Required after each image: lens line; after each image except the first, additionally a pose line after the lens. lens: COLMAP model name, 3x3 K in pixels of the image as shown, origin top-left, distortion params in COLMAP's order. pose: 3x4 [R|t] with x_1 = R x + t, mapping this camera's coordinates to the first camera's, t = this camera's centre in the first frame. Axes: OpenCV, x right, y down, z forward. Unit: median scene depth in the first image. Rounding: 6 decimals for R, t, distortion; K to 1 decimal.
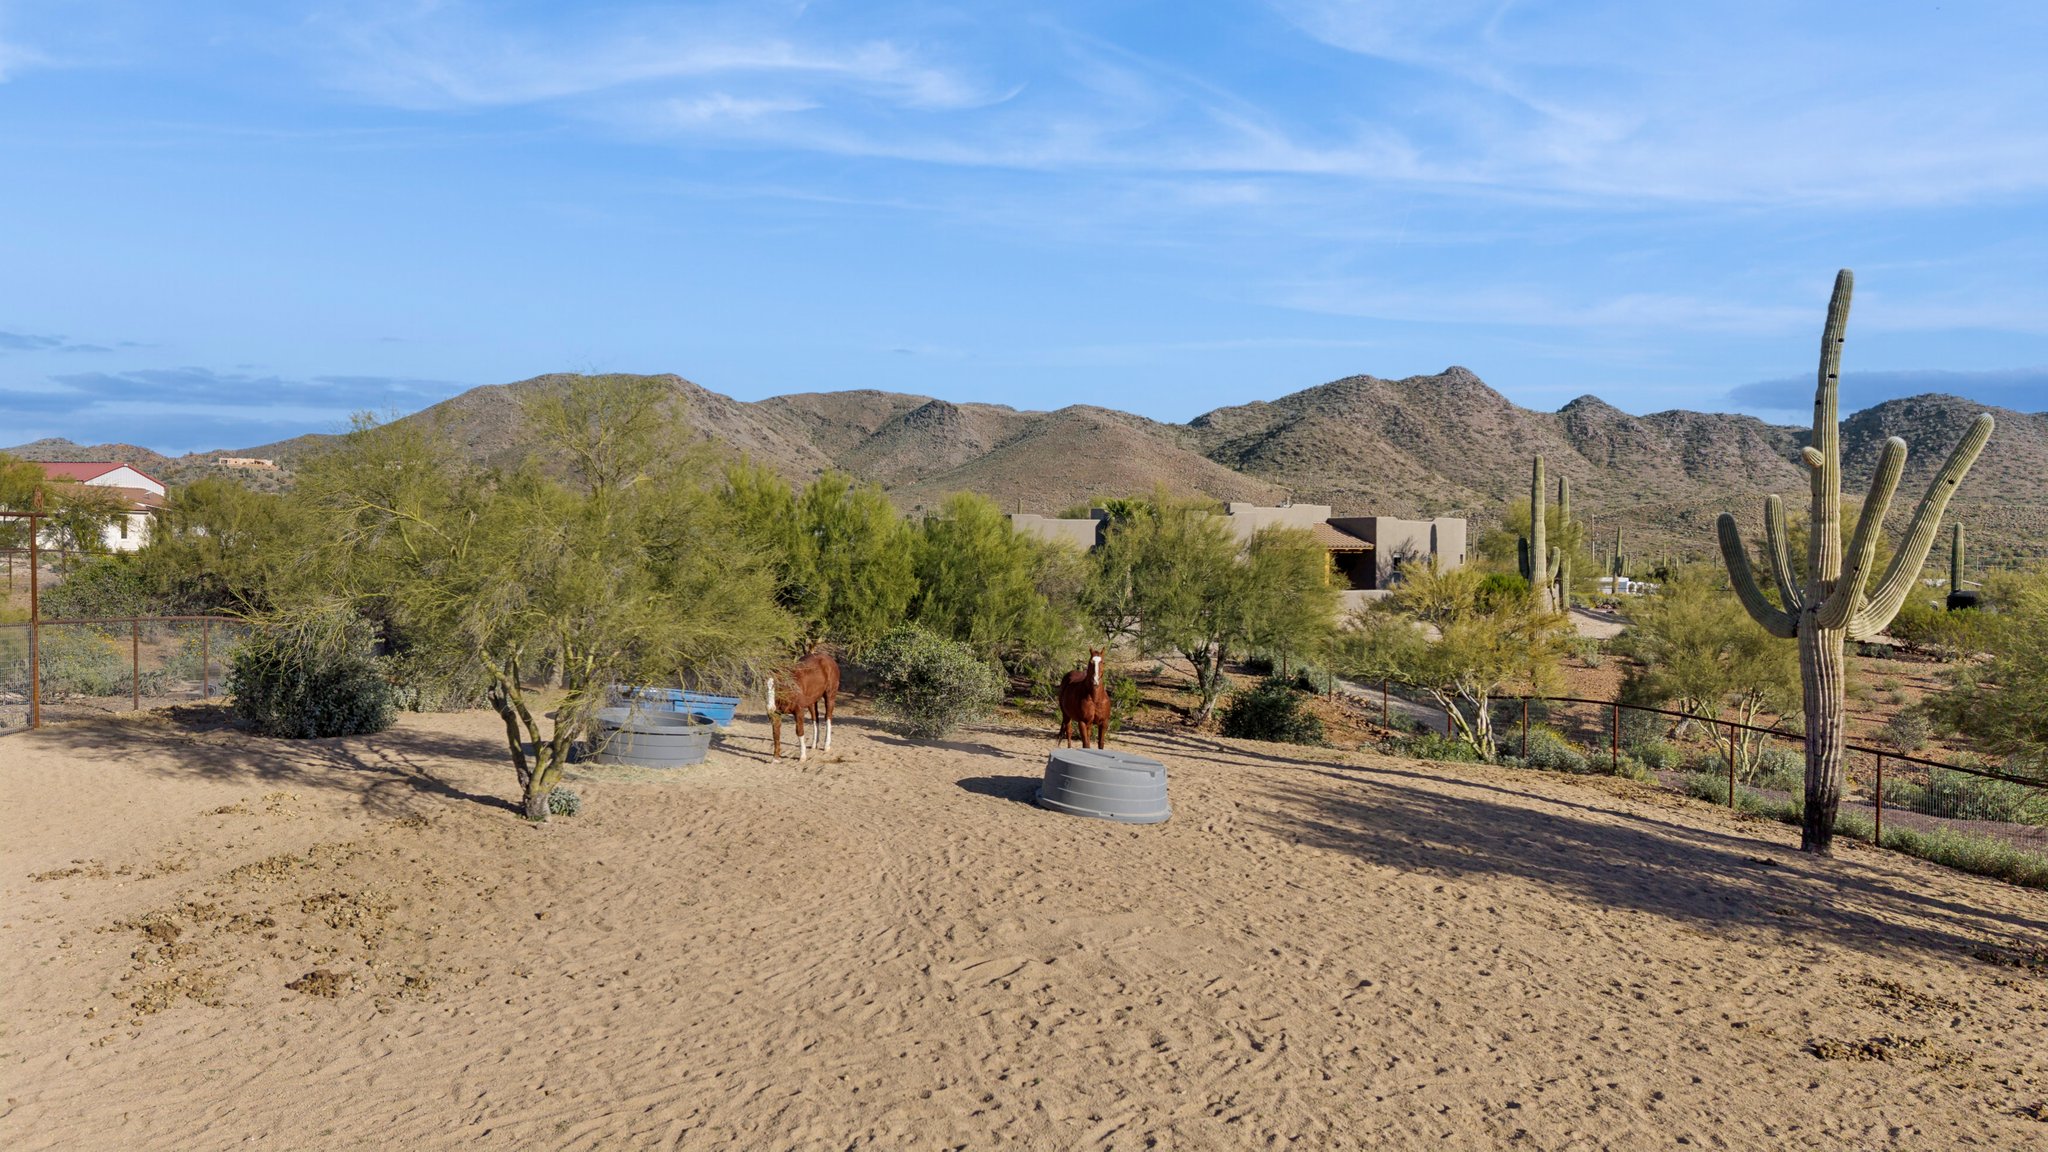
lens RADIAL K [[1379.6, 0, 1024.0], [0, 1379.6, 576.0], [0, 0, 1]] dist [0.043280, -0.044055]
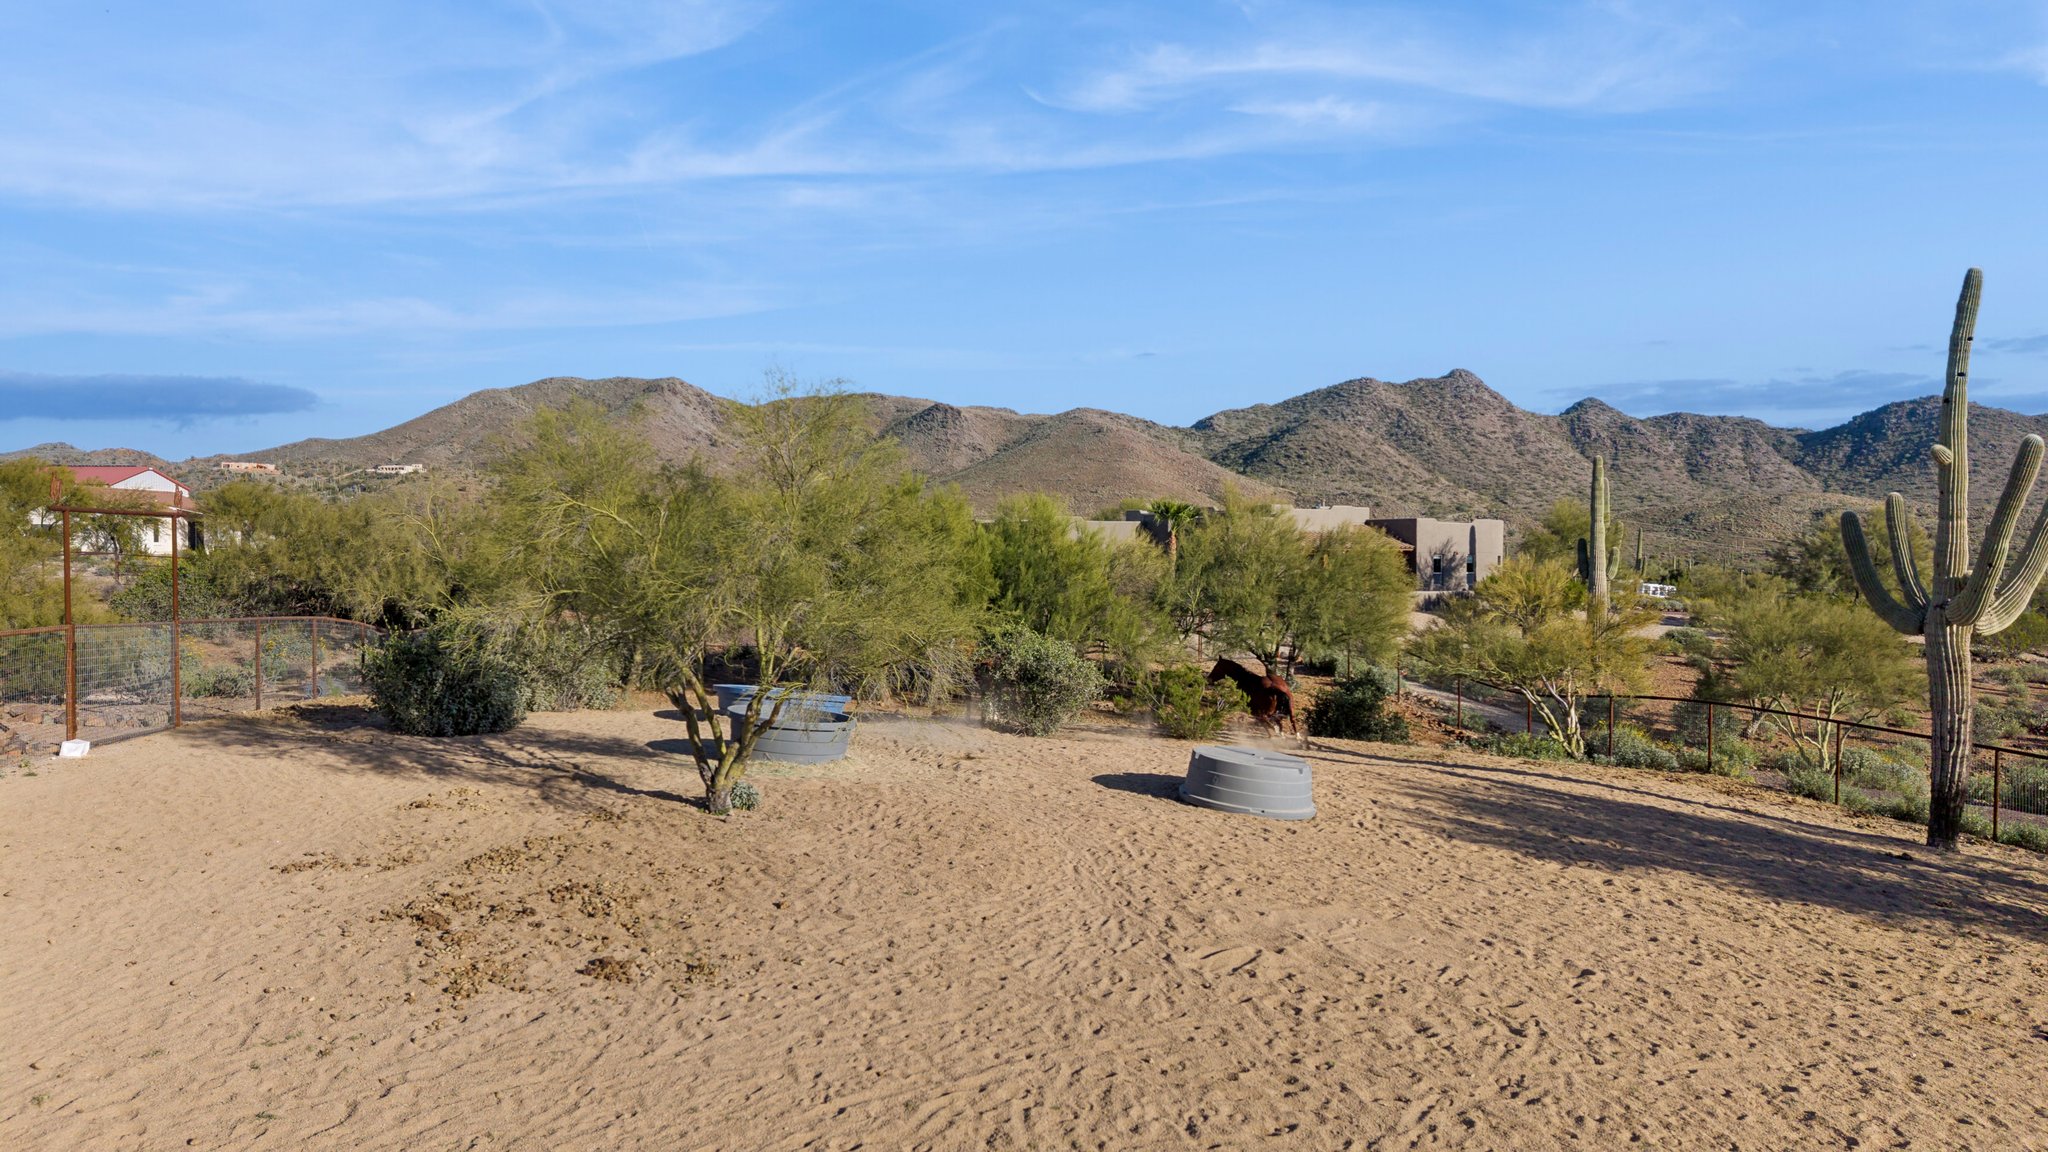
lens RADIAL K [[1381.8, 0, 1029.2], [0, 1381.8, 580.4], [0, 0, 1]] dist [0.038949, -0.036039]
pose [[0.999997, -0.001546, 0.002136, -0.076551], [0.001545, 0.999999, 0.000656, 0.002975], [-0.002137, -0.000653, 0.999998, -0.006483]]
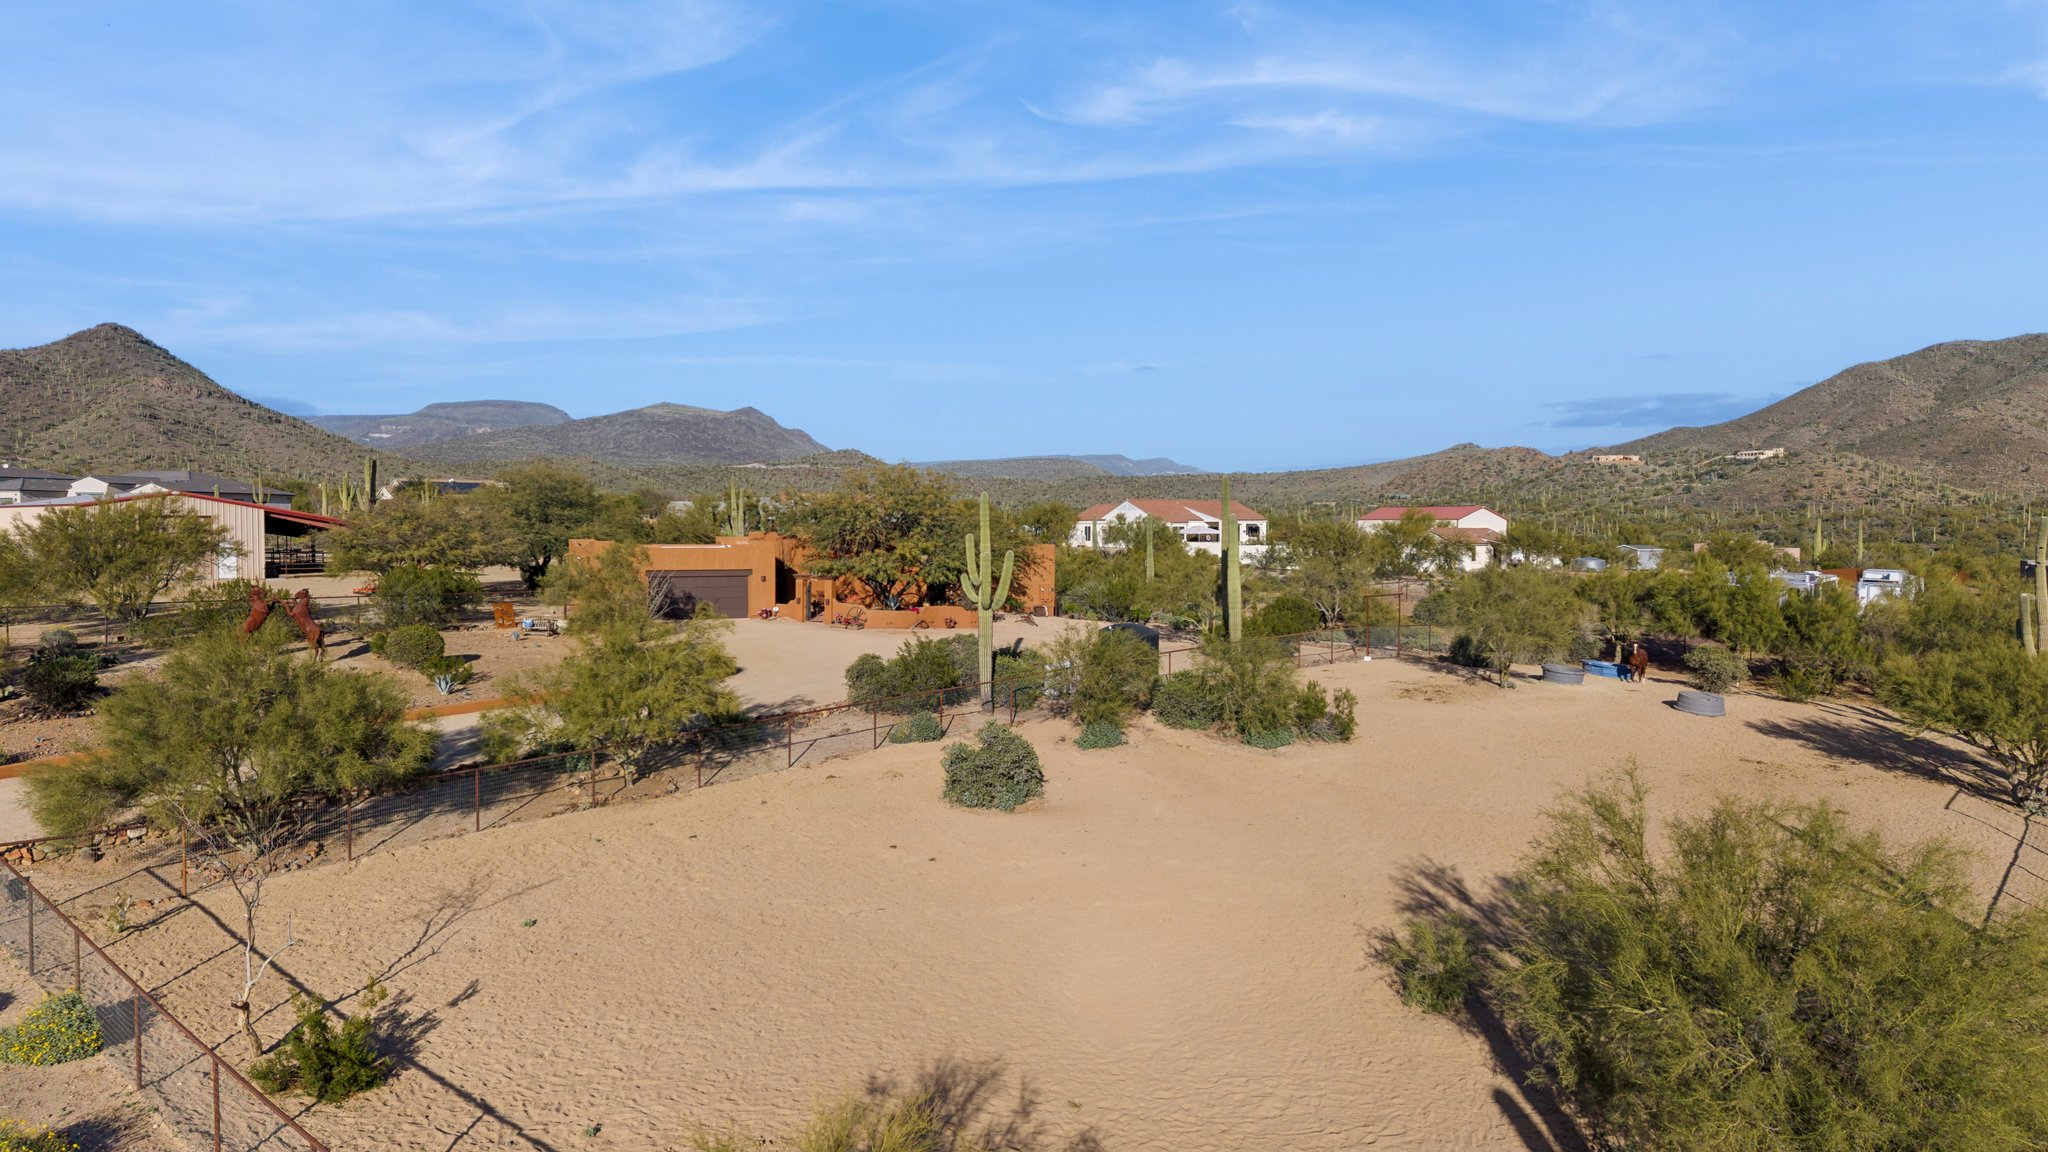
lens RADIAL K [[1379.6, 0, 1024.0], [0, 1379.6, 576.0], [0, 0, 1]] dist [0.043280, -0.044055]
pose [[0.609857, 0.026073, -0.792082, 1.129357], [-0.018550, 0.999654, 0.018624, -0.109027], [0.792294, 0.003335, 0.610130, -1.441620]]
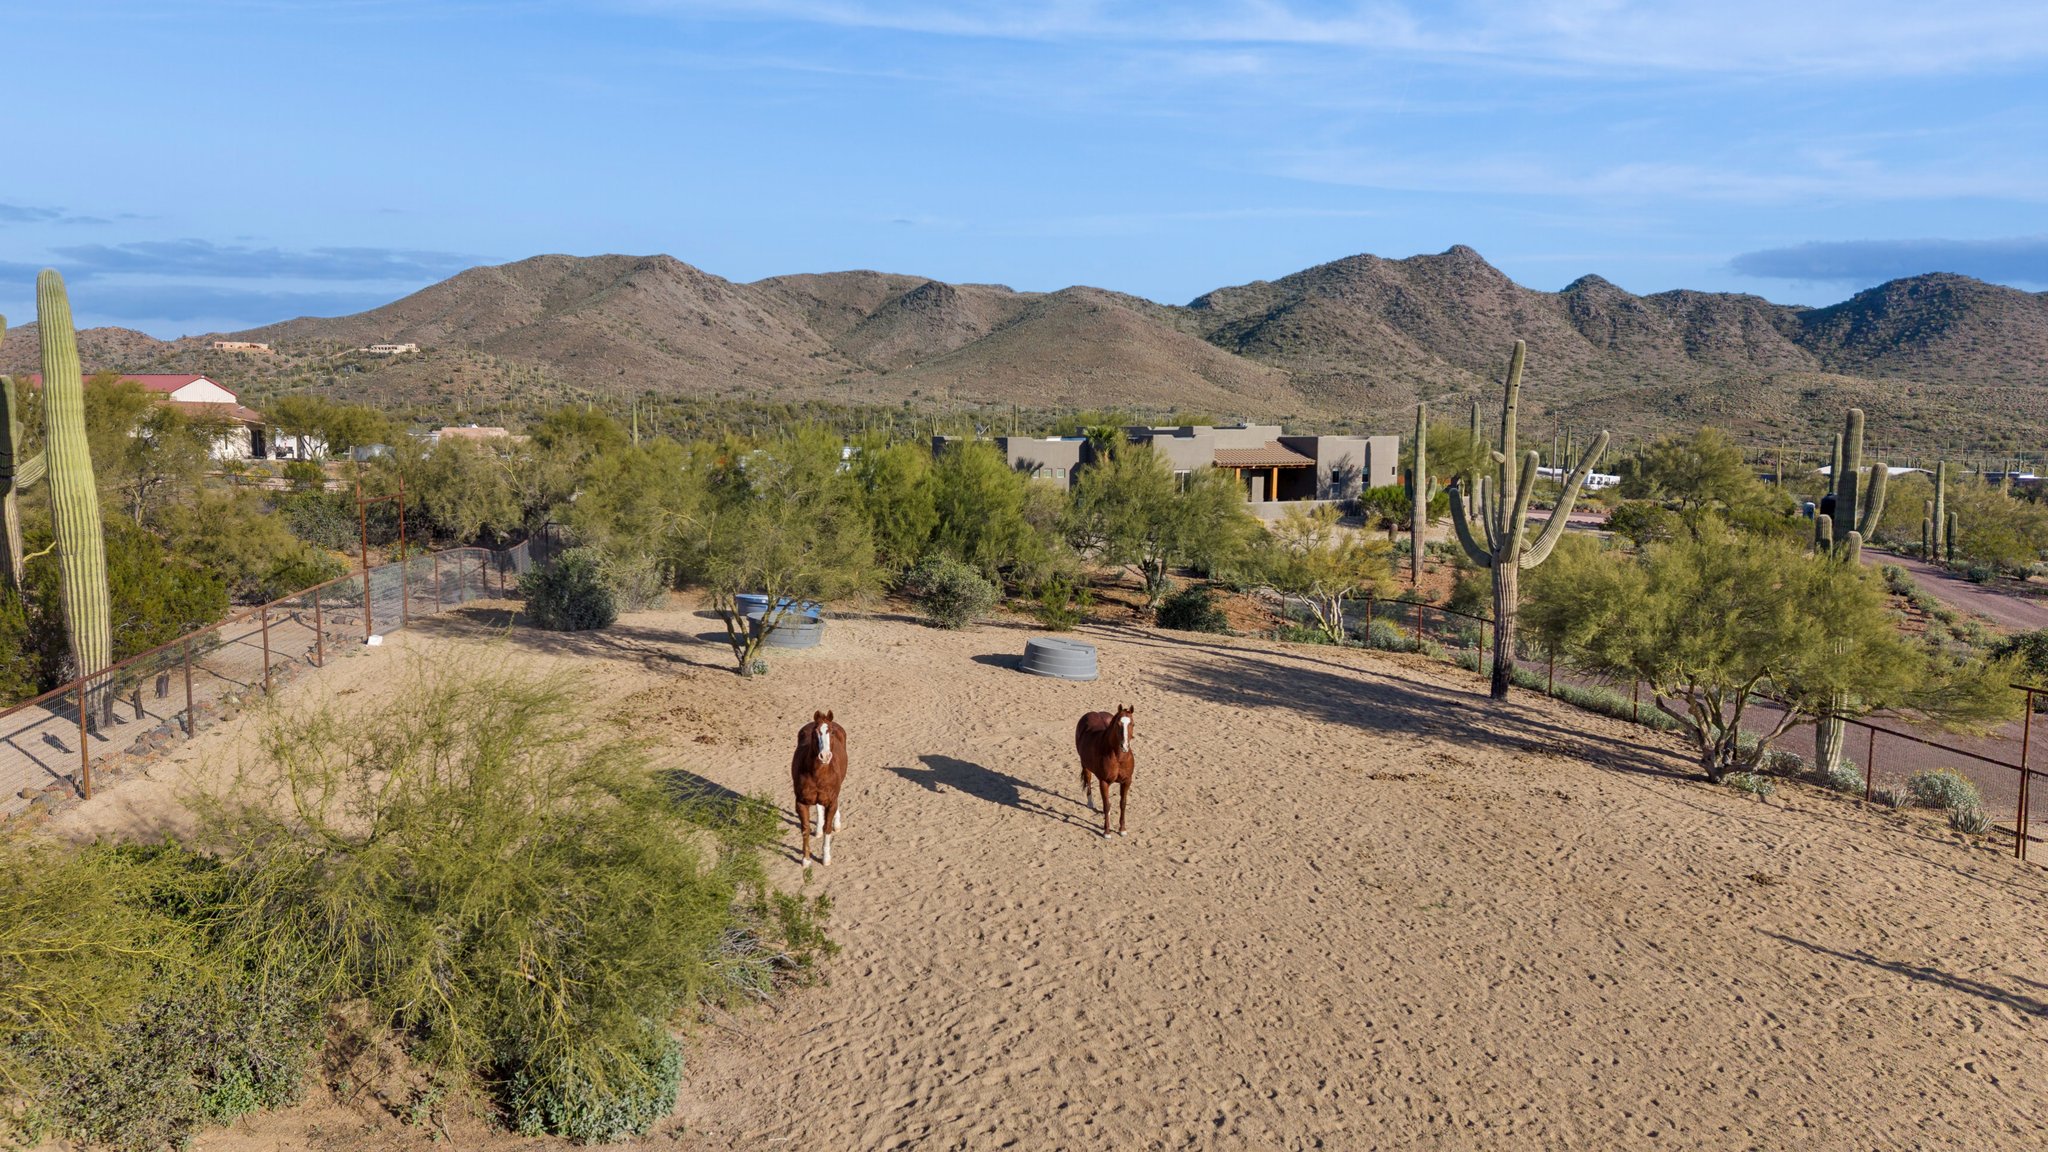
lens RADIAL K [[1379.6, 0, 1024.0], [0, 1379.6, 576.0], [0, 0, 1]] dist [0.043280, -0.044055]
pose [[0.999998, -0.001763, 0.001170, 0.009487], [0.001658, 0.996422, 0.084504, -0.067668], [-0.001315, -0.084502, 0.996422, -0.494392]]
